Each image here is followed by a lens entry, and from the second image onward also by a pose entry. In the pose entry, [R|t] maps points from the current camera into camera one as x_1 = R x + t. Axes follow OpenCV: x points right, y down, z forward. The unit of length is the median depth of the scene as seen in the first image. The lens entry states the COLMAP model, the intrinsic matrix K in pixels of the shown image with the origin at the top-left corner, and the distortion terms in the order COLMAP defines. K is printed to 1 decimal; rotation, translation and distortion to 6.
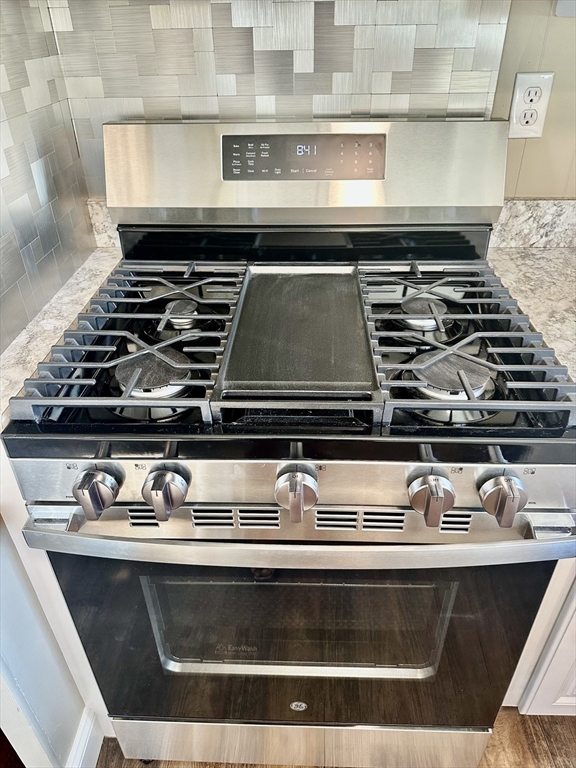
lens RADIAL K [[555.4, 0, 285.4], [0, 555.4, 384.5], [0, 0, 1]] dist [-0.002593, -0.004084]
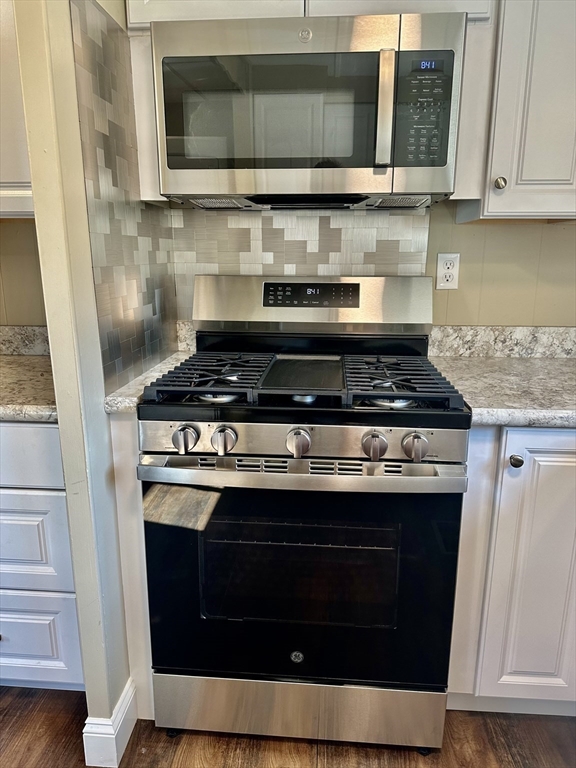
lens RADIAL K [[547.9, 0, 285.6], [0, 547.9, 385.9], [0, 0, 1]] dist [0.130441, -0.183319]
pose [[0.998701, 0.029405, -0.041610, 0.032488], [-0.042001, 0.937440, -0.345605, 0.427218], [0.028844, 0.346904, 0.937457, -0.471041]]
